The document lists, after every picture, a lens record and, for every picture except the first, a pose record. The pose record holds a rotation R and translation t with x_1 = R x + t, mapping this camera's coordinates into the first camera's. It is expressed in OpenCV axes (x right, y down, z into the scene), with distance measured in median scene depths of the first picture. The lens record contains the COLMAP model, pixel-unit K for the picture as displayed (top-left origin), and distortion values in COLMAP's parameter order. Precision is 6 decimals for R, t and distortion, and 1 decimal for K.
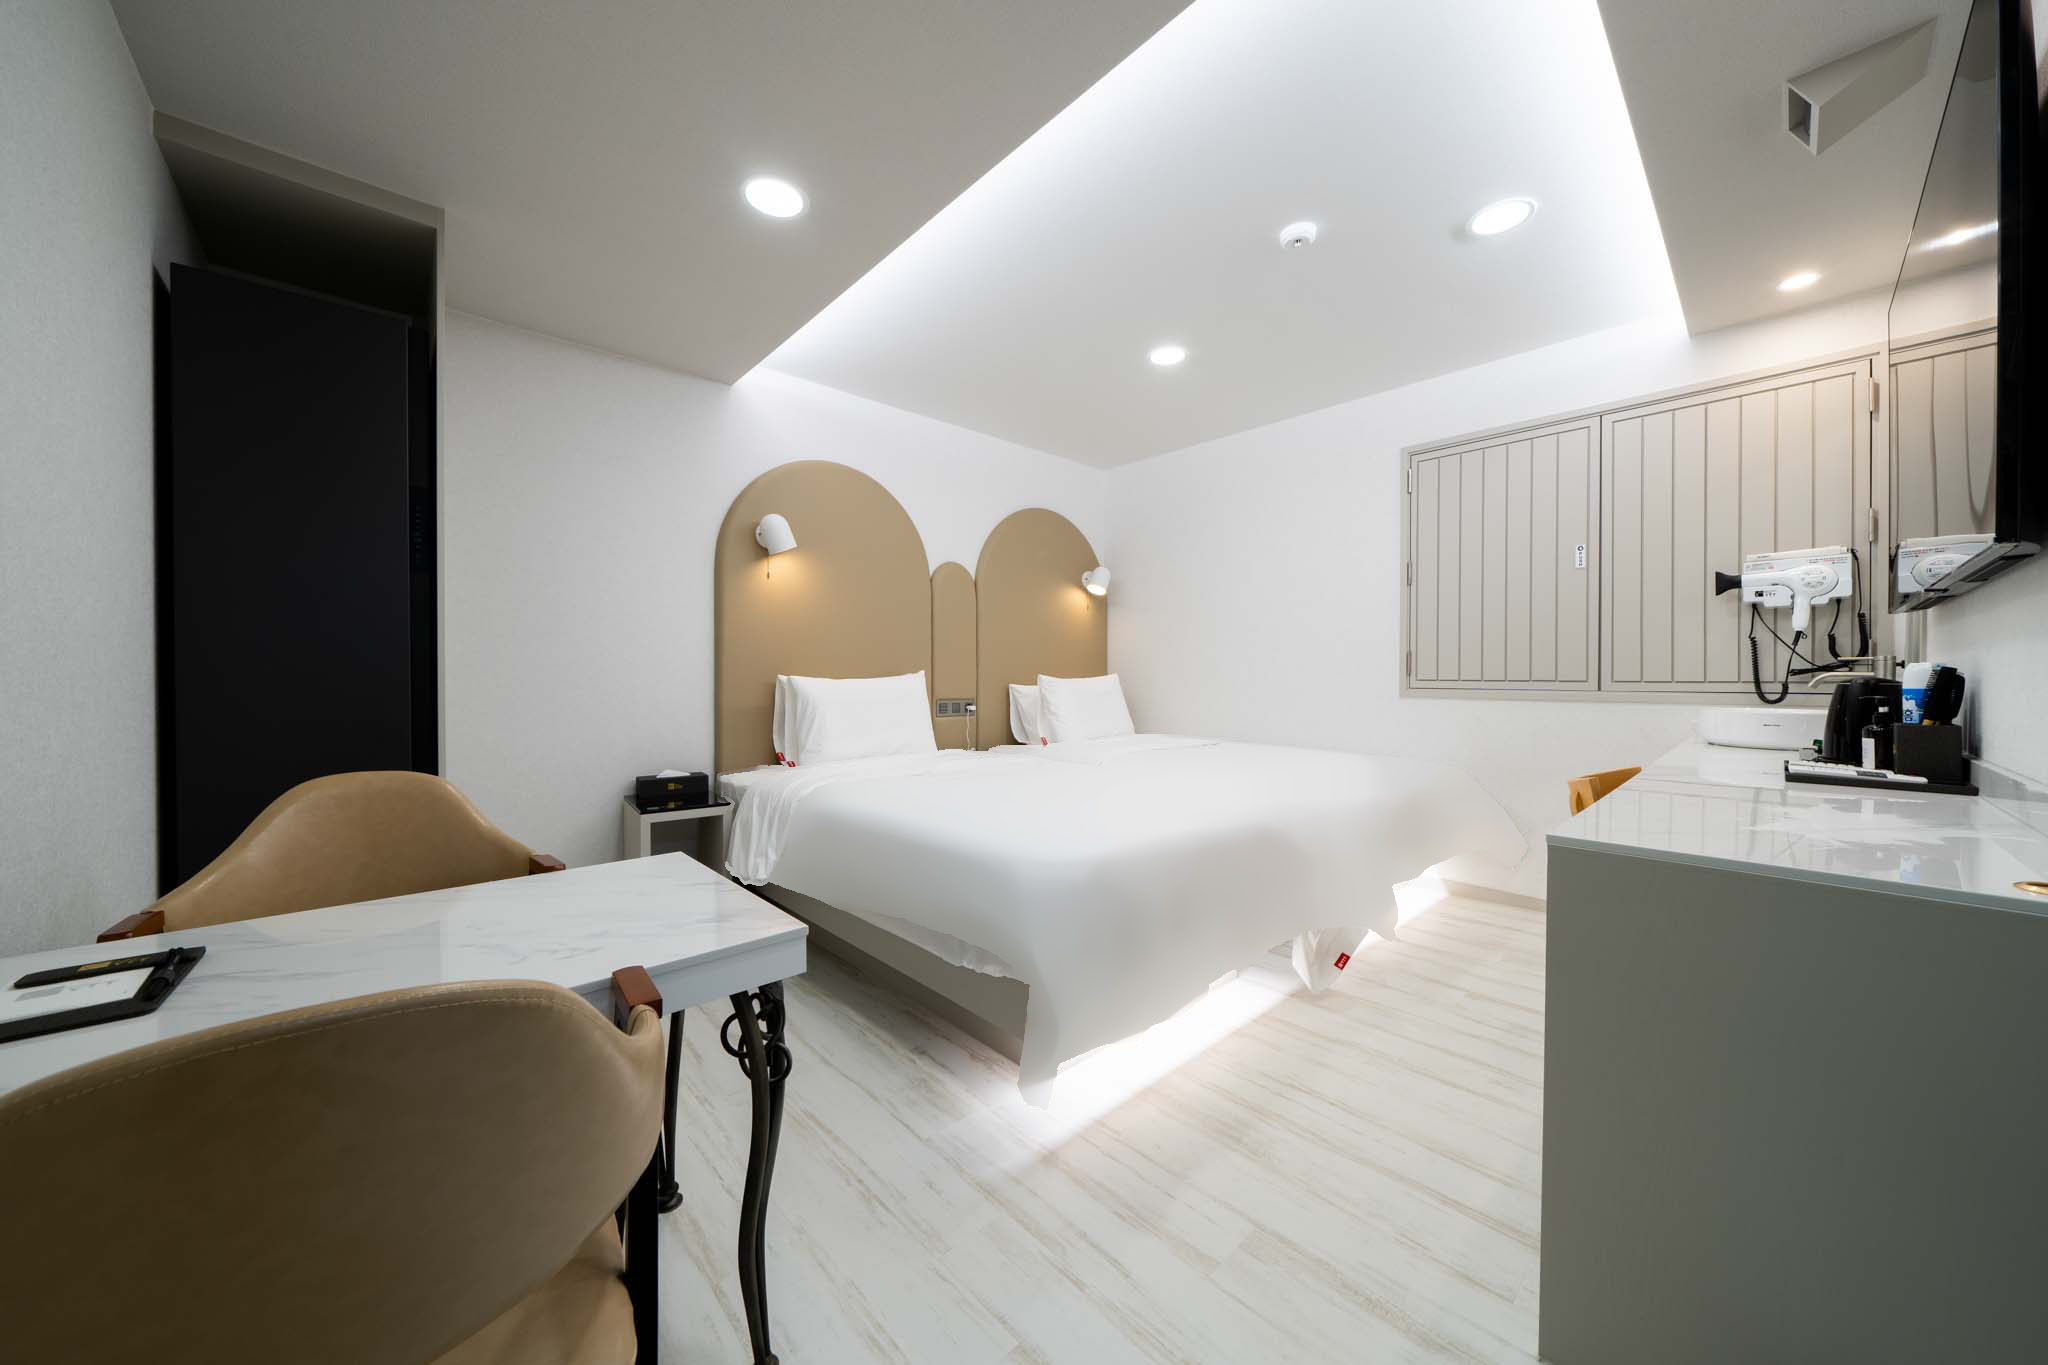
lens RADIAL K [[699.0, 0, 1028.0], [0, 699.0, 693.2], [0, 0, 1]] dist [-0.008551, 0.000318]
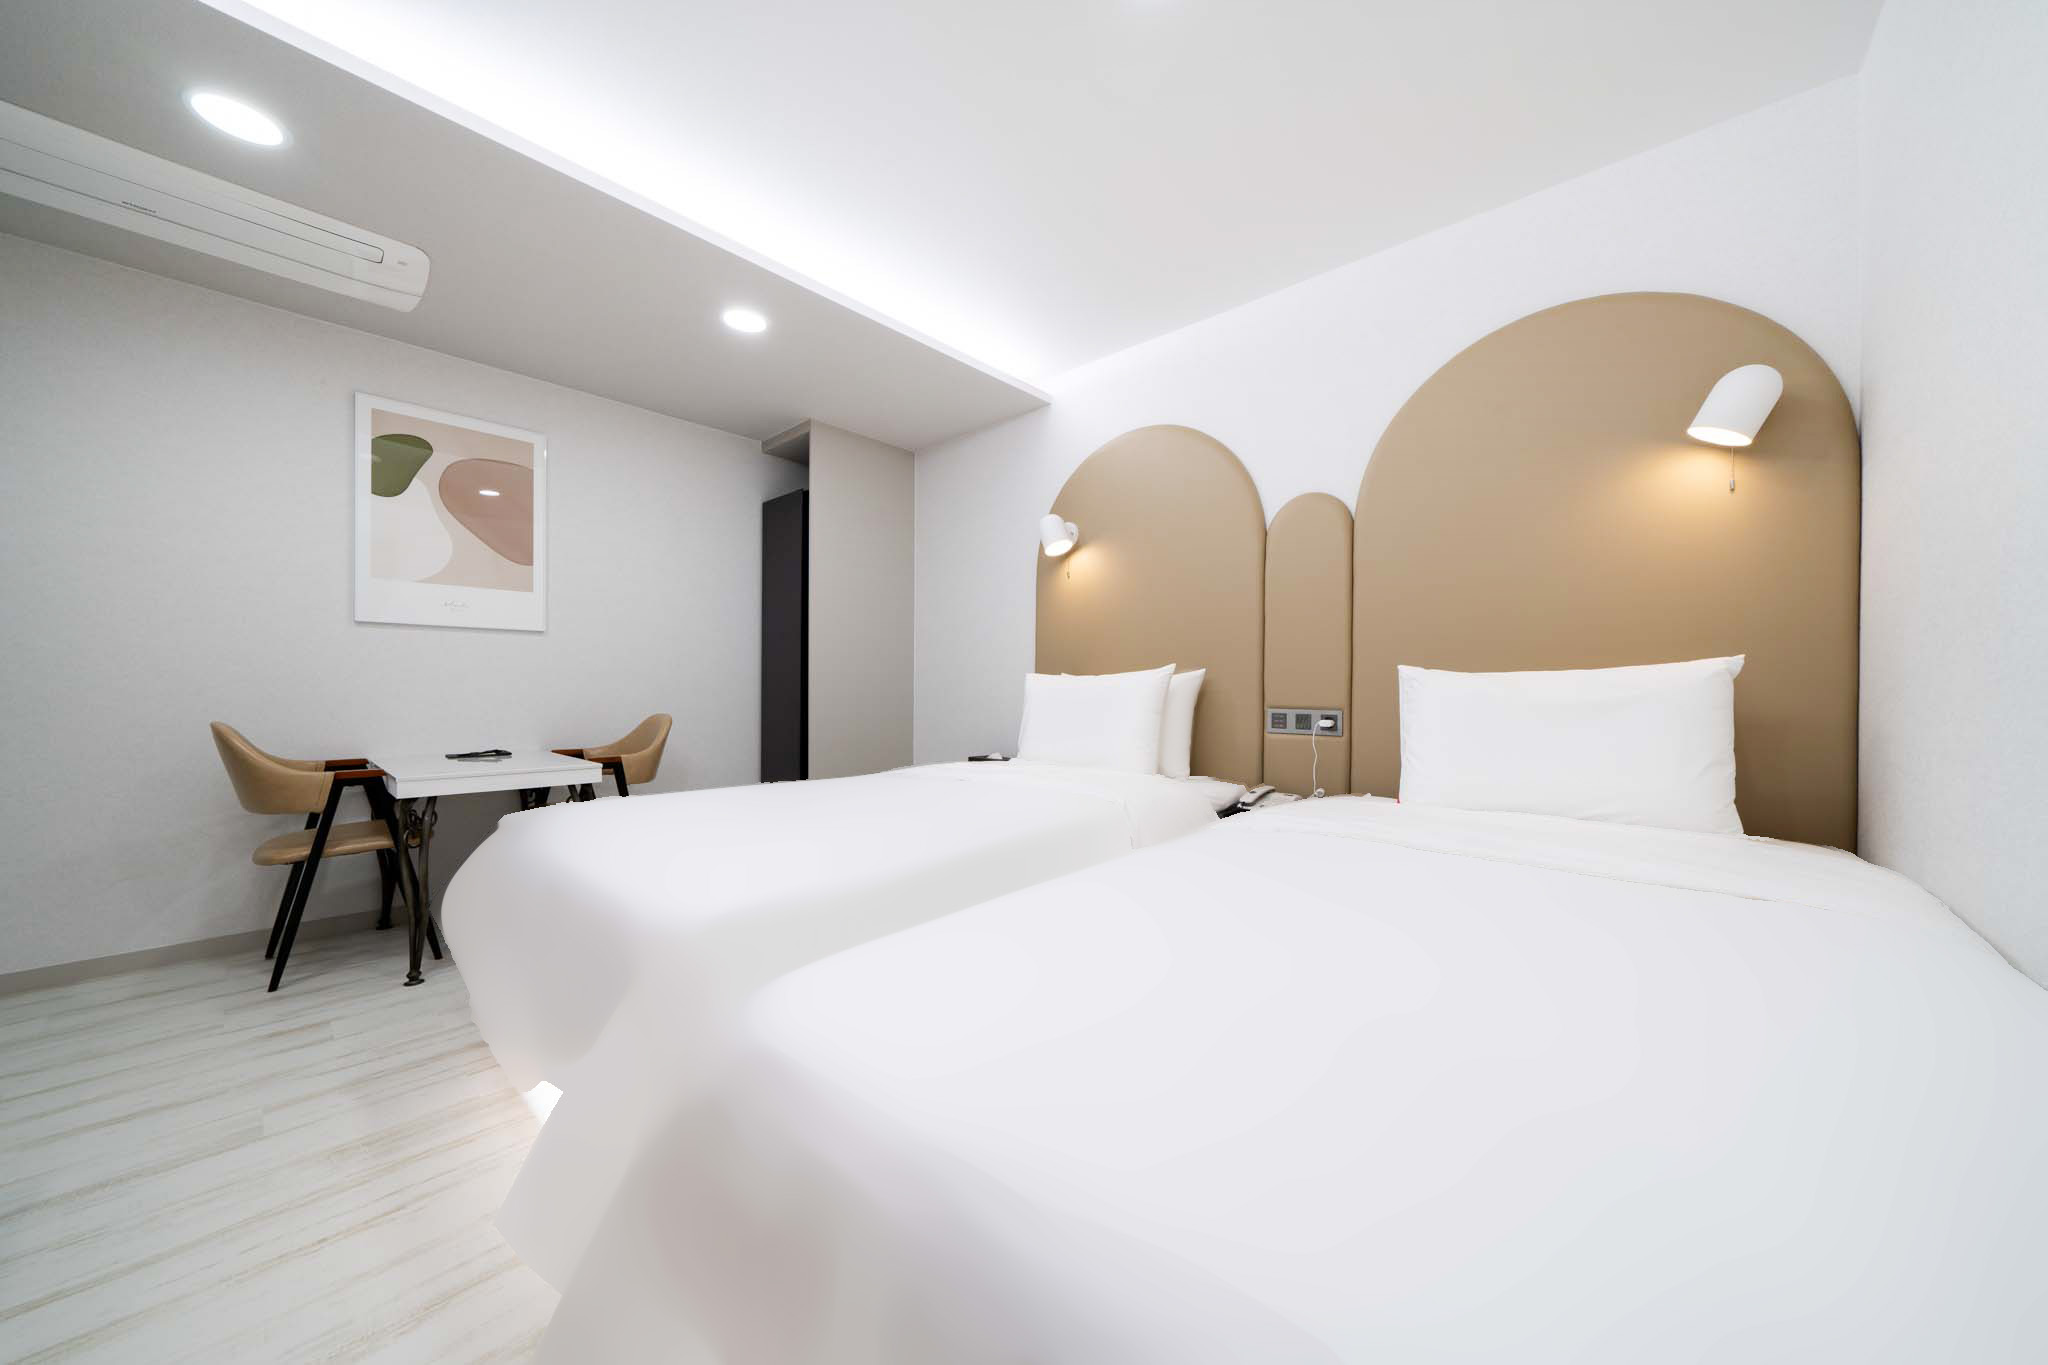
lens RADIAL K [[699.0, 0, 1028.0], [0, 699.0, 693.2], [0, 0, 1]] dist [-0.008551, 0.000318]
pose [[0.092229, -0.001711, -0.995736, 1.079308], [-0.036753, 0.999311, -0.005121, 0.016857], [0.995059, 0.037068, 0.092103, 1.464362]]
